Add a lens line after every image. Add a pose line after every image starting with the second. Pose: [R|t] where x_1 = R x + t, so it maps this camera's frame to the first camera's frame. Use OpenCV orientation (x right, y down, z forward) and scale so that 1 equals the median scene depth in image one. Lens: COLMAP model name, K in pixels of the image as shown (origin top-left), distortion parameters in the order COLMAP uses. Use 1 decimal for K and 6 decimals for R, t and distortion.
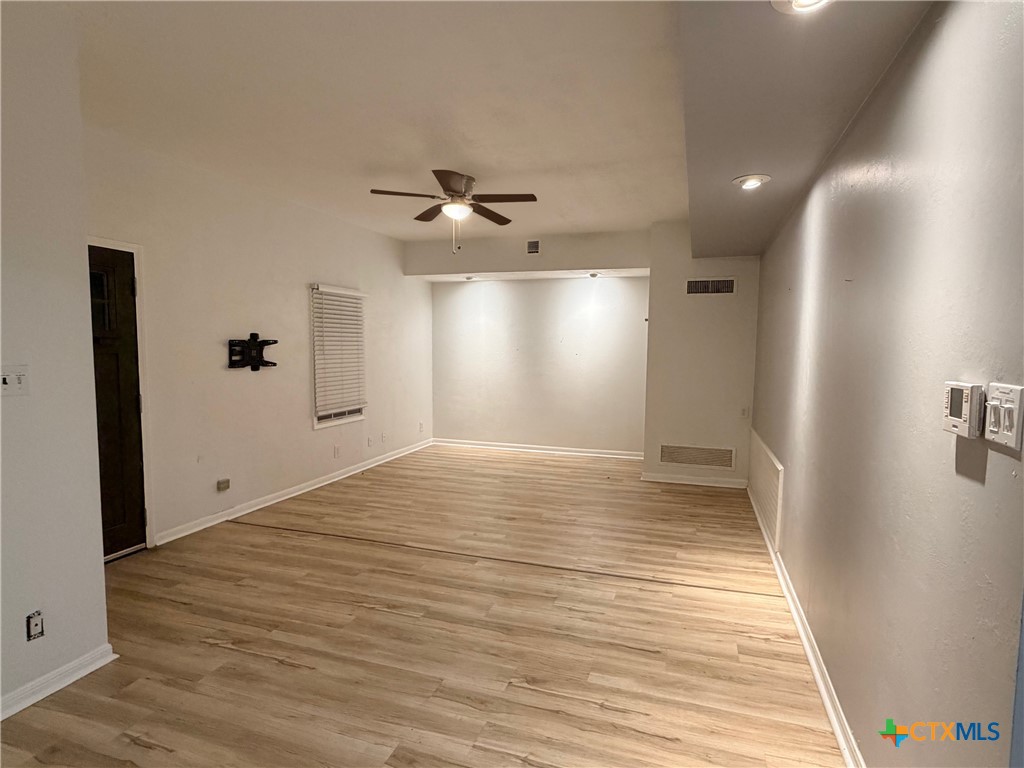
lens RADIAL K [[540.7, 0, 515.9], [0, 540.7, 383.8], [0, 0, 1]] dist [0.015760, 0.001340]
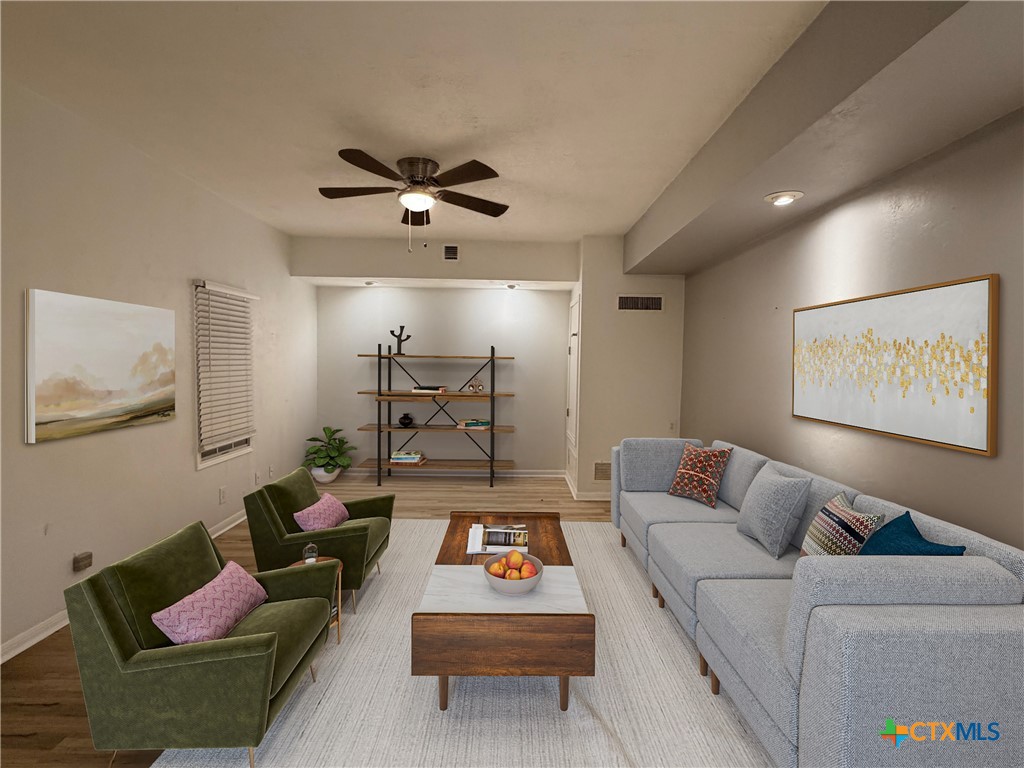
lens RADIAL K [[540.7, 0, 512.0], [0, 540.7, 381.1], [0, 0, 1]] dist [0.015760, 0.001340]
pose [[0.945747, -0.009297, 0.324770, -0.190942], [0.018712, 0.999490, -0.025877, -0.011916], [-0.324364, 0.030550, 0.945439, 0.123948]]
